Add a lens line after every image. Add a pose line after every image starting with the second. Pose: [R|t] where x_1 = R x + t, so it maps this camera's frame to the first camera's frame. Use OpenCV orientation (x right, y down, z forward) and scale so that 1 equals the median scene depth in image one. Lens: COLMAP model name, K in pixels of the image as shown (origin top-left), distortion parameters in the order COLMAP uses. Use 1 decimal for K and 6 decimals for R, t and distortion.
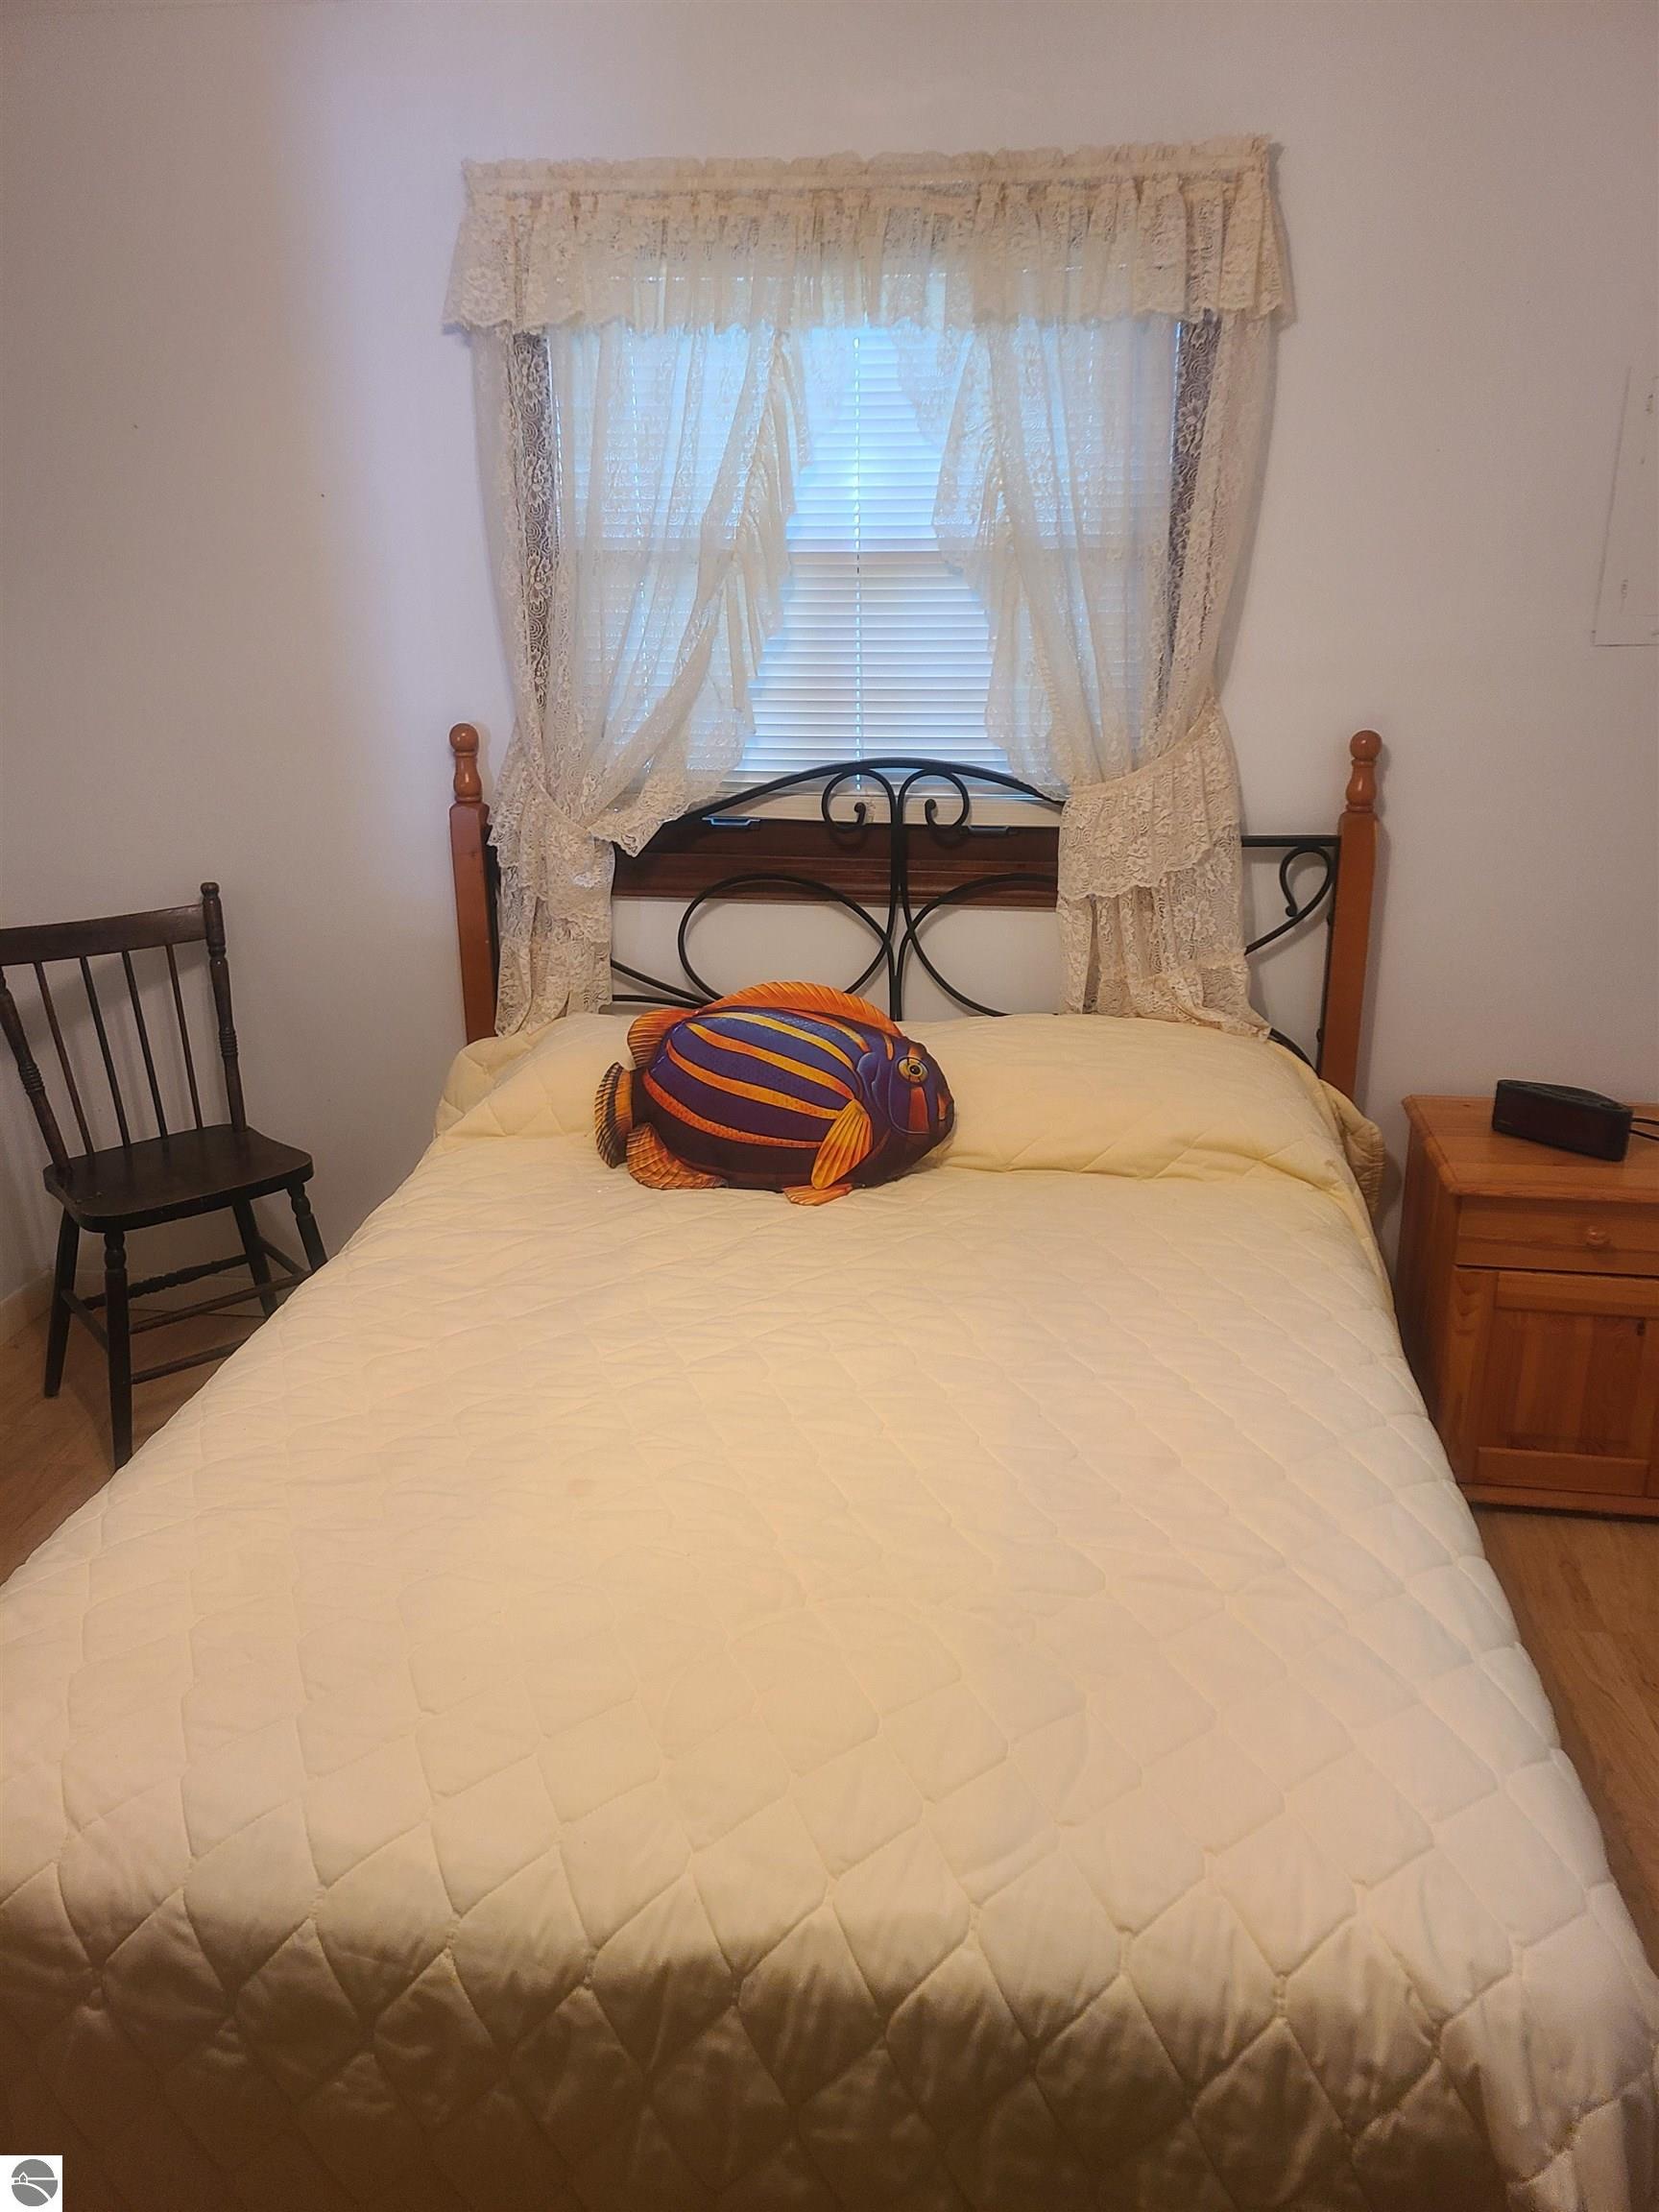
lens RADIAL K [[1644.7, 0, 840.2], [0, 1644.7, 1066.0], [0, 0, 1]] dist [0.055798, -0.036661]
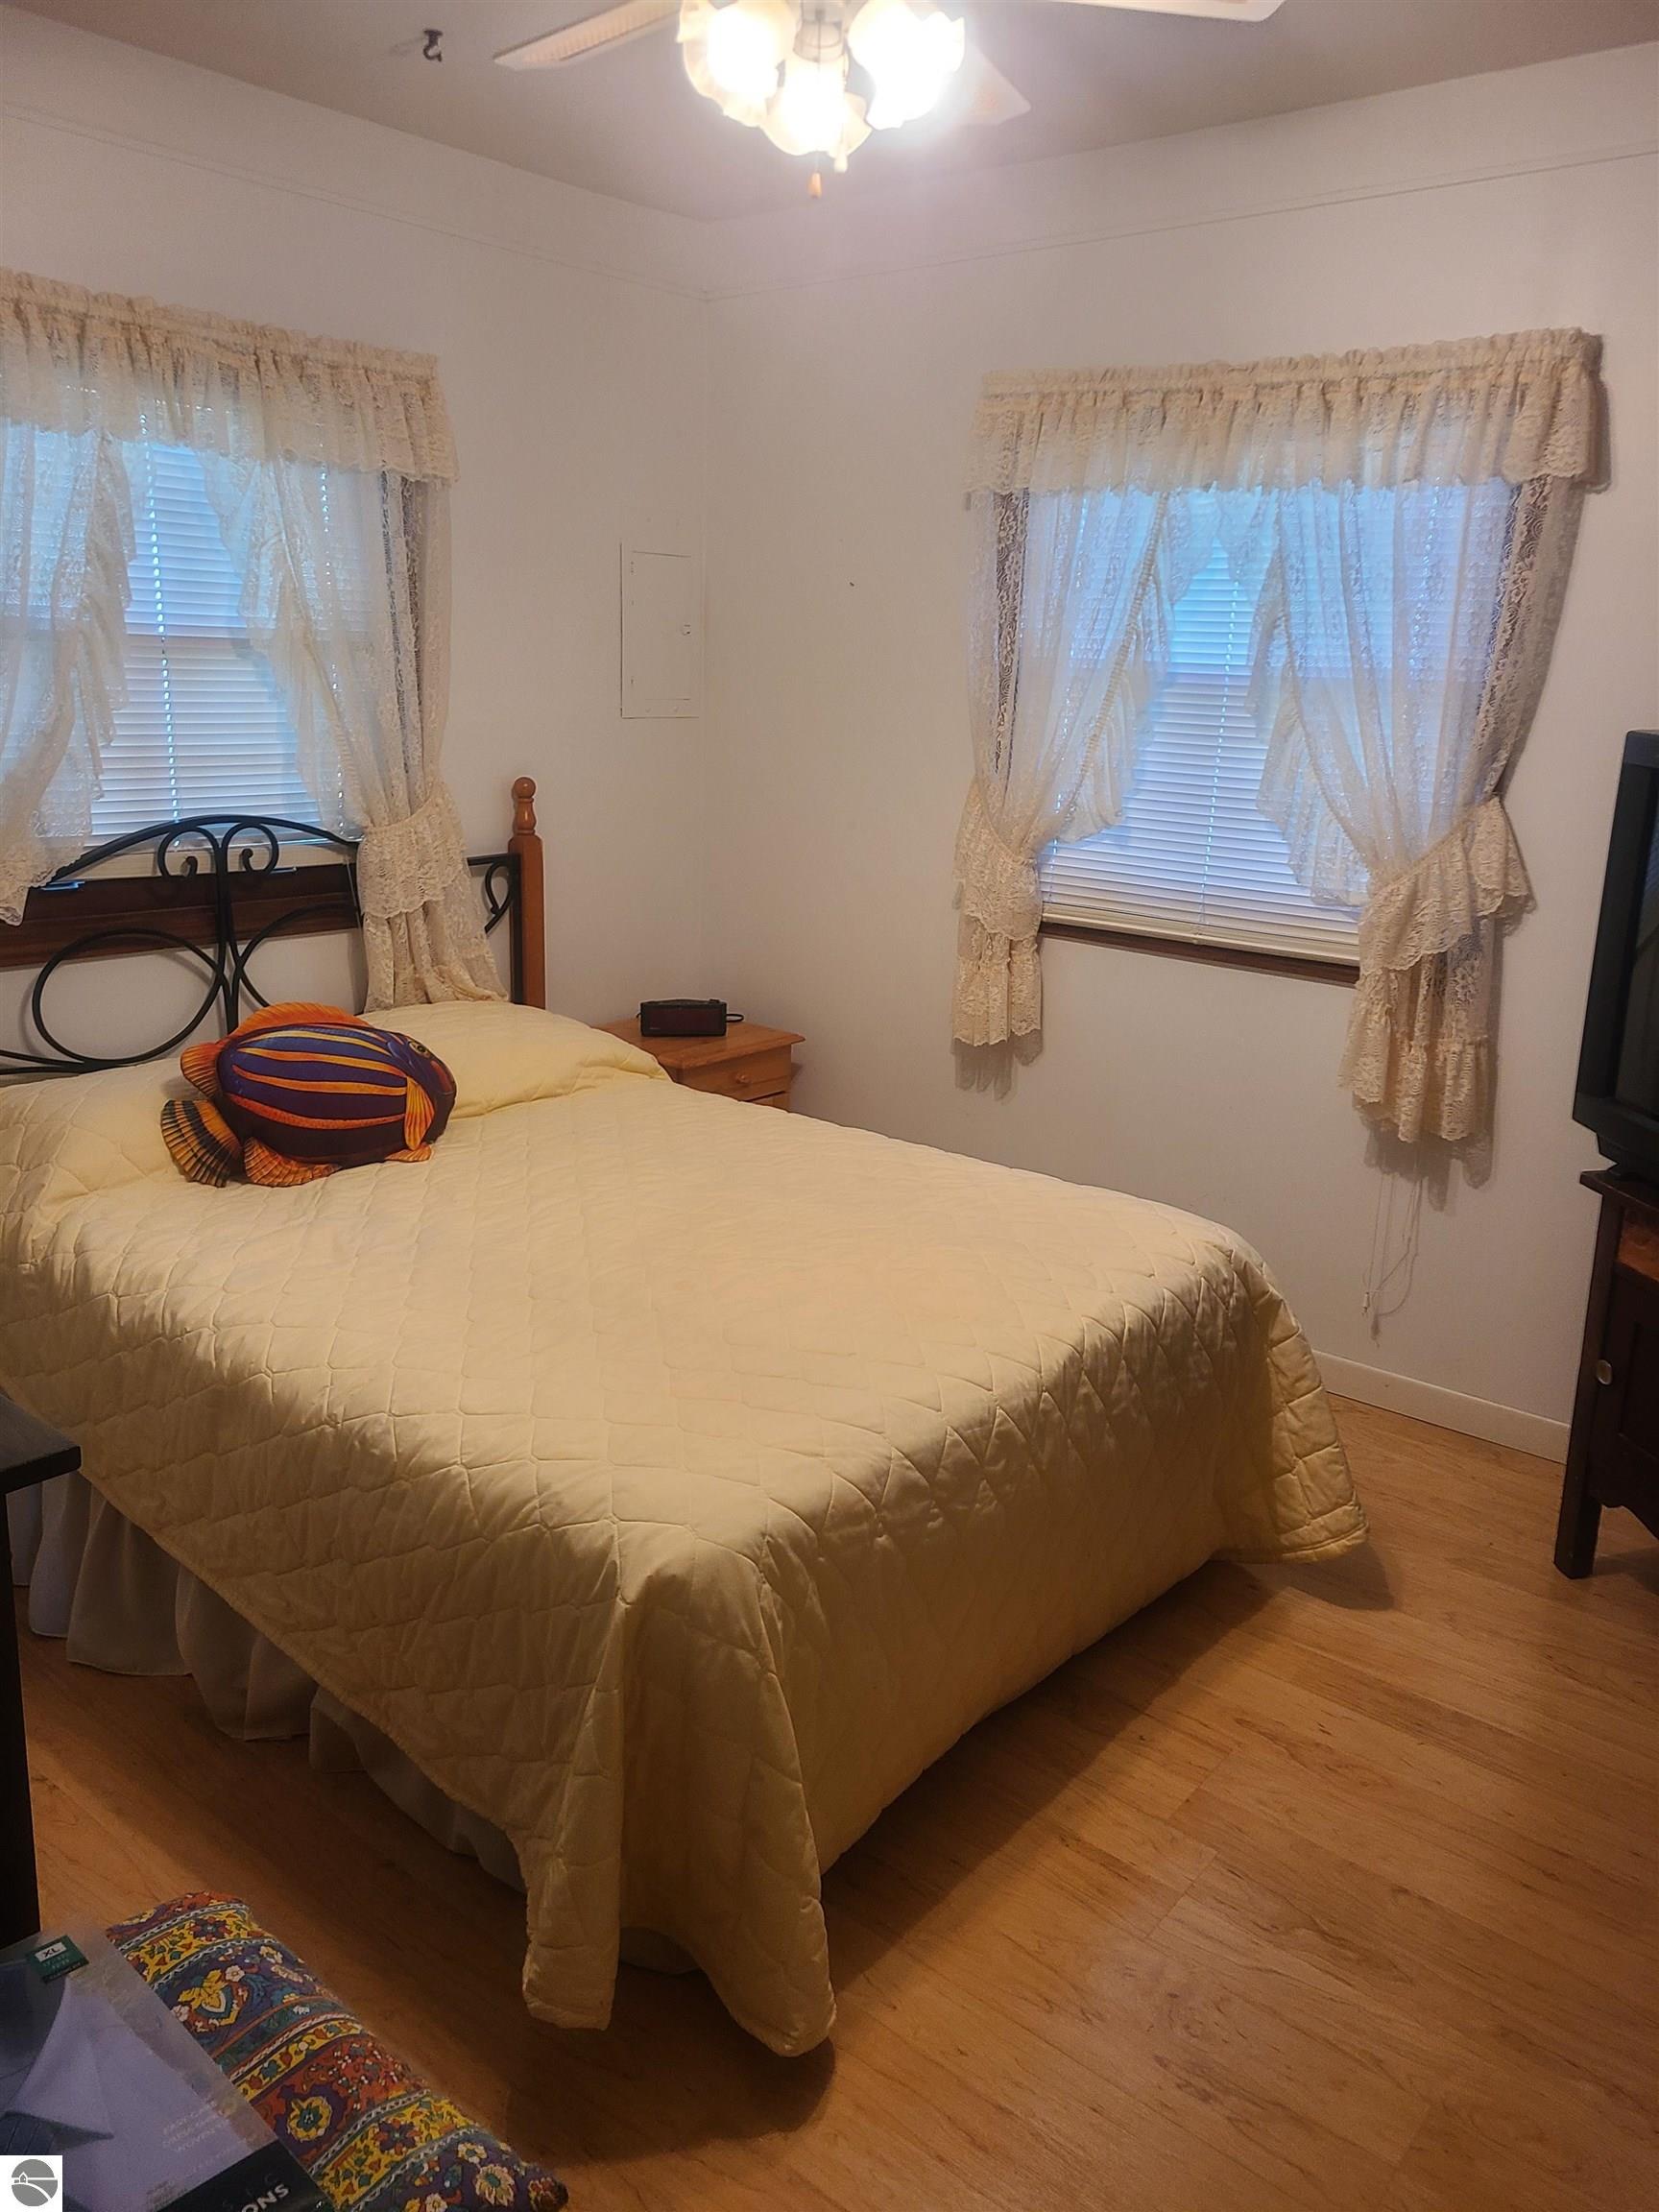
lens RADIAL K [[1644.7, 0, 852.0], [0, 1644.7, 1087.9], [0, 0, 1]] dist [0.055798, -0.036661]
pose [[0.515747, -0.194523, 0.834366, -0.748518], [0.224126, 0.970602, 0.087745, -0.005079], [-0.826905, 0.141749, 0.544183, 0.035627]]
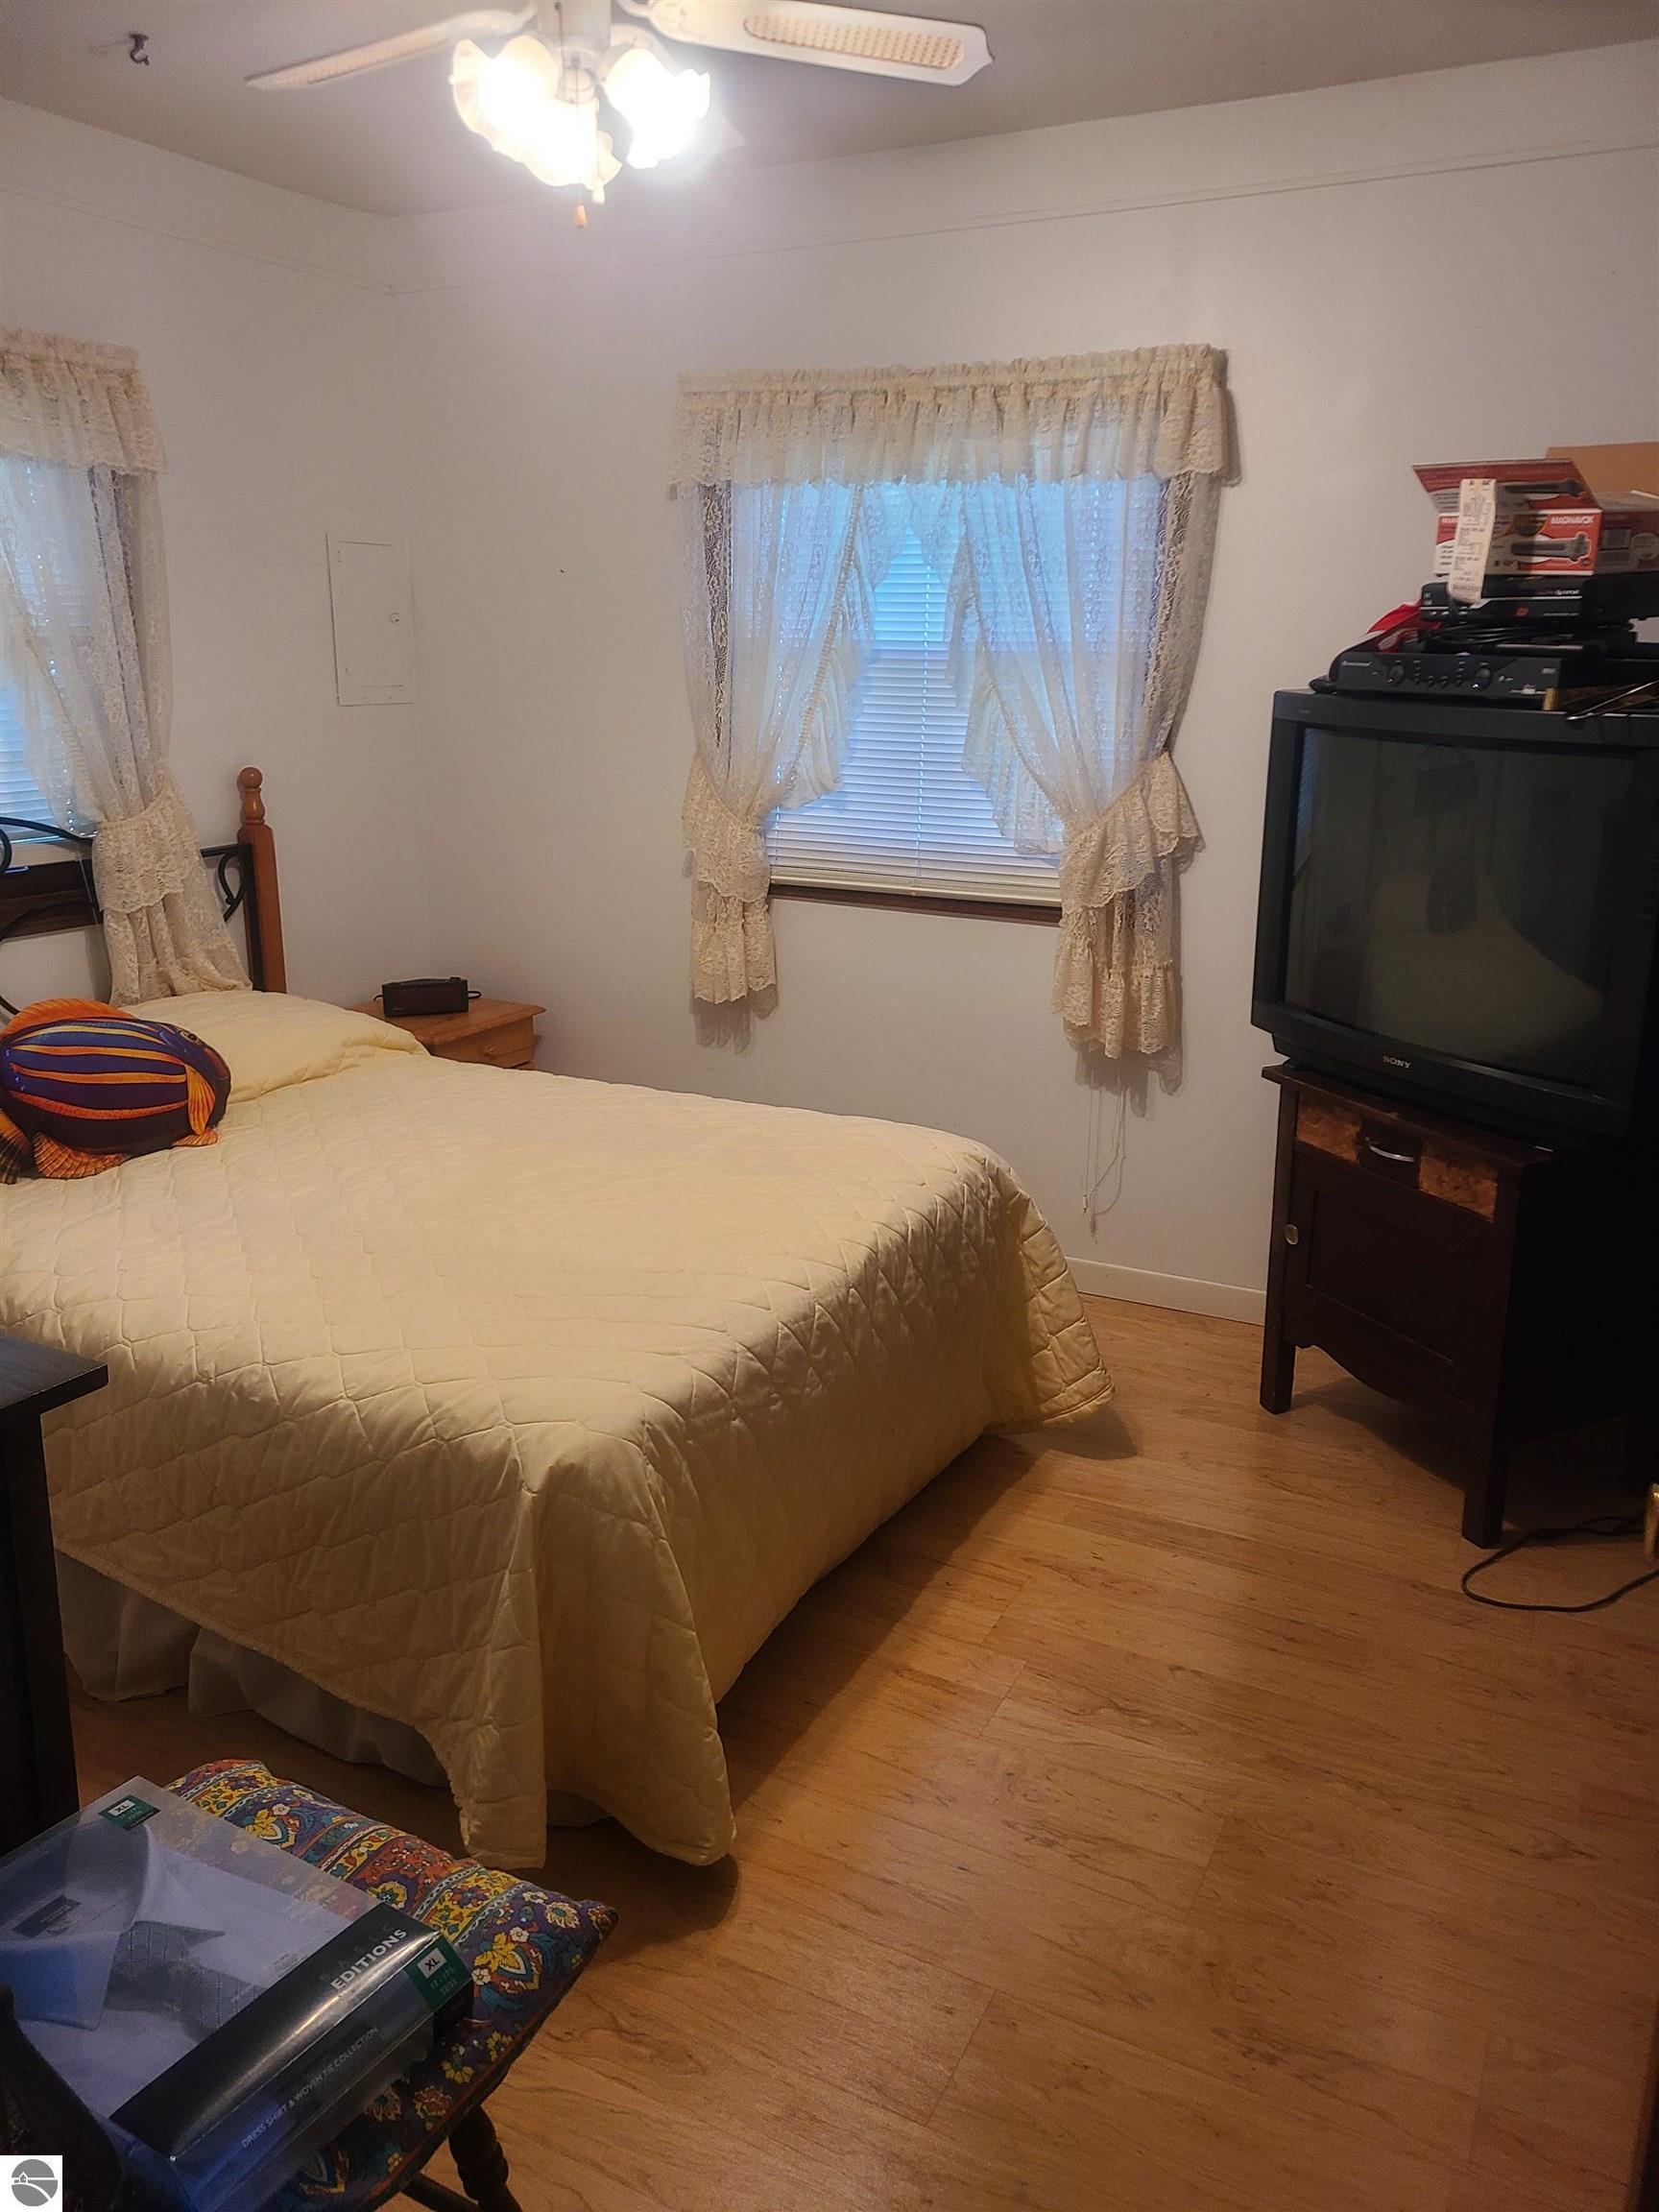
lens RADIAL K [[1644.7, 0, 831.8], [0, 1644.7, 1090.3], [0, 0, 1]] dist [0.055798, -0.036661]
pose [[0.329420, -0.238308, 0.913615, -0.867476], [0.274186, 0.950071, 0.148954, -0.012411], [-0.903496, 0.201432, 0.378313, 0.059171]]
